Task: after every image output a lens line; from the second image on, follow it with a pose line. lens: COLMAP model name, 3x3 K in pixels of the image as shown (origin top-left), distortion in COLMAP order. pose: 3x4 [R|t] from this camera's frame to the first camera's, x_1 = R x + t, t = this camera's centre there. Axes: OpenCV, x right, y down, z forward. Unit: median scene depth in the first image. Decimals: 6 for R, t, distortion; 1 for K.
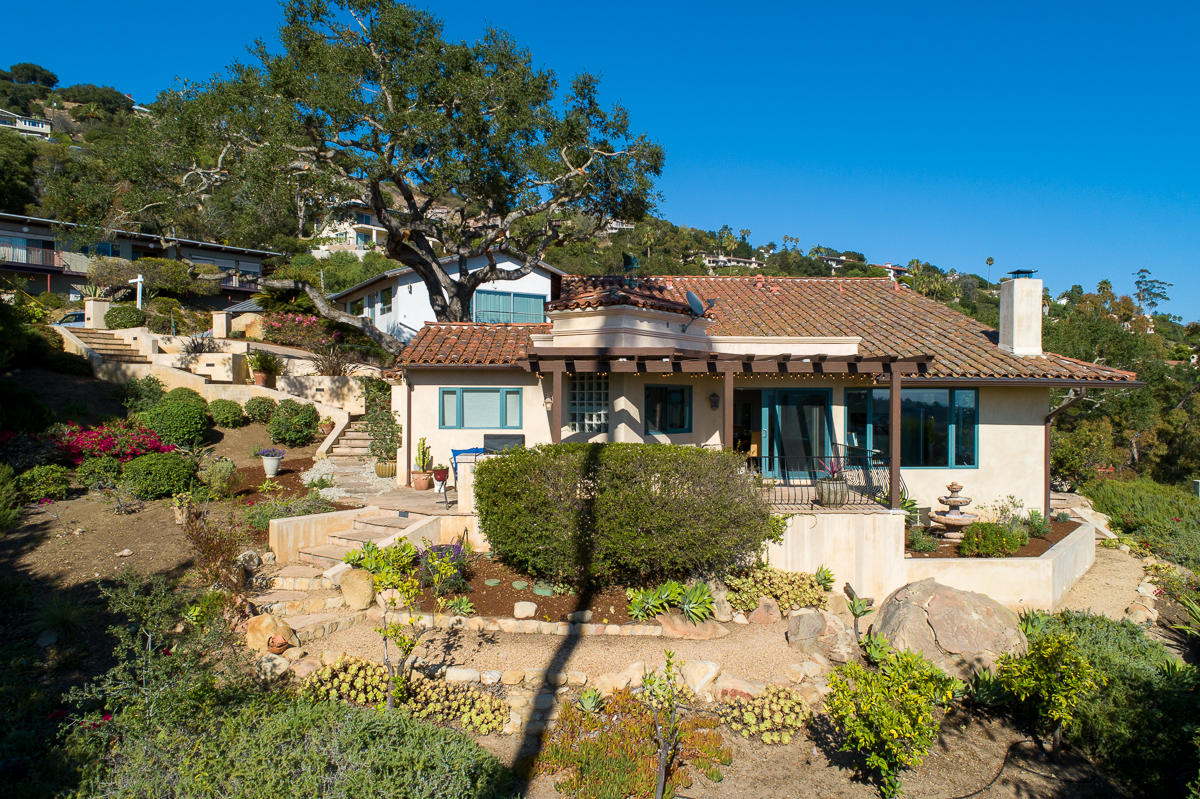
lens RADIAL K [[815.5, 0, 603.5], [0, 815.5, 397.2], [0, 0, 1]] dist [0.004258, 0.000927]
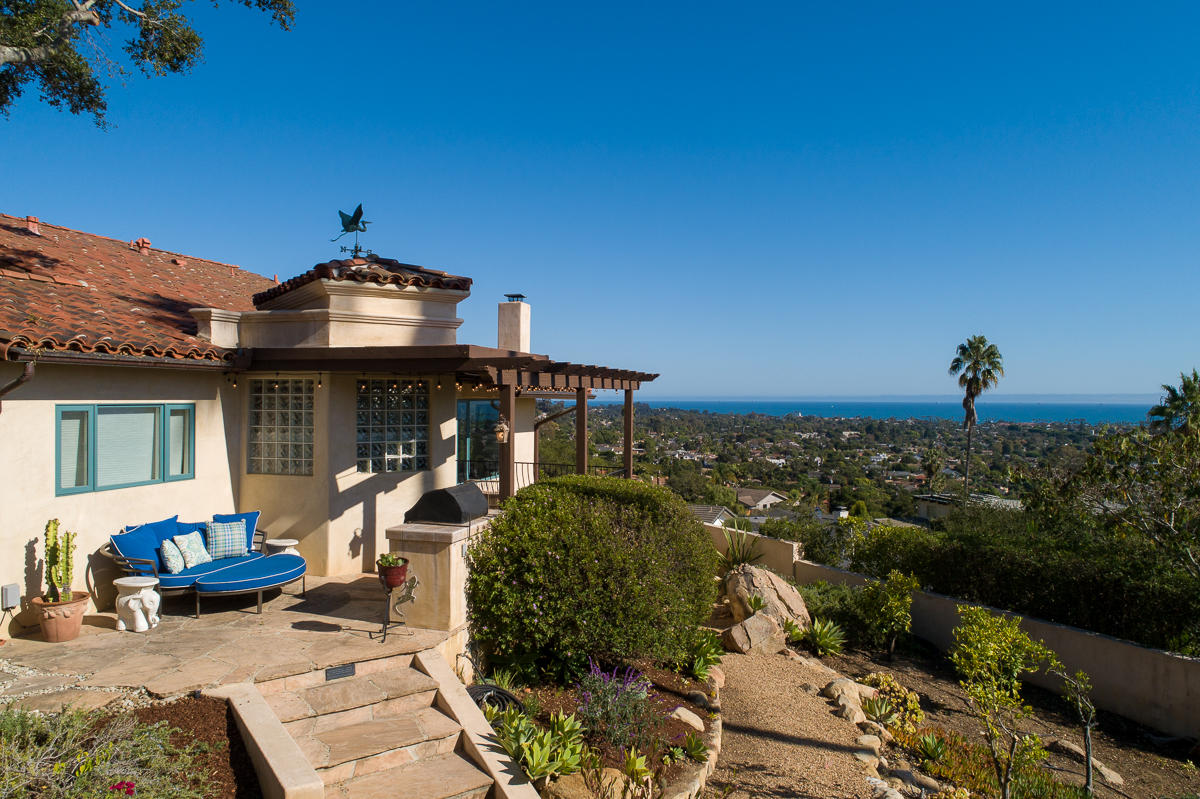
lens RADIAL K [[815.5, 0, 603.5], [0, 815.5, 397.2], [0, 0, 1]] dist [0.004258, 0.000927]
pose [[0.275496, -0.002252, 0.961299, -0.546789], [-0.006964, 0.999966, 0.004338, -0.019943], [-0.961277, -0.007890, 0.275471, 0.586471]]
